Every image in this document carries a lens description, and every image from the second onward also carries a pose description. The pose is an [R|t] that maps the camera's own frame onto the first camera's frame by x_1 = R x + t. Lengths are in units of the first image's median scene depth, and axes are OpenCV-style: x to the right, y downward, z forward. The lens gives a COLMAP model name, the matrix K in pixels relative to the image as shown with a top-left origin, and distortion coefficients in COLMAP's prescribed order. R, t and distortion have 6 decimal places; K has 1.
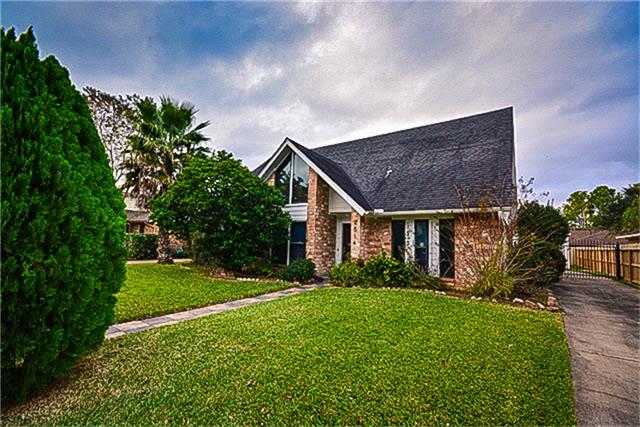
lens RADIAL K [[301.6, 0, 319.5], [0, 301.6, 214.8], [0, 0, 1]] dist [-0.002294, -0.006580]
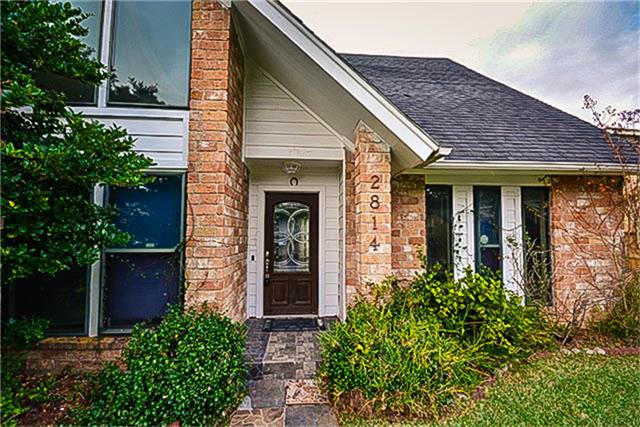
lens RADIAL K [[301.6, 0, 325.0], [0, 301.6, 214.8], [0, 0, 1]] dist [-0.002294, -0.006580]
pose [[0.748551, 0.005814, 0.663051, -0.142842], [-0.040844, 0.998467, 0.037356, 0.048639], [-0.661818, -0.055045, 0.747641, 0.756263]]
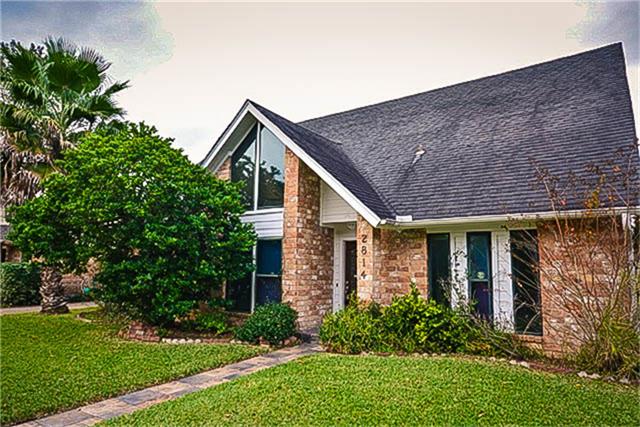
lens RADIAL K [[447.4, 0, 316.0], [0, 447.4, 215.0], [0, 0, 1]] dist [0.020524, 0.005241]
pose [[0.999811, -0.019439, 0.000353, 0.025599], [0.019442, 0.999447, -0.026983, 0.000378], [0.000171, 0.026984, 0.999636, 0.131315]]
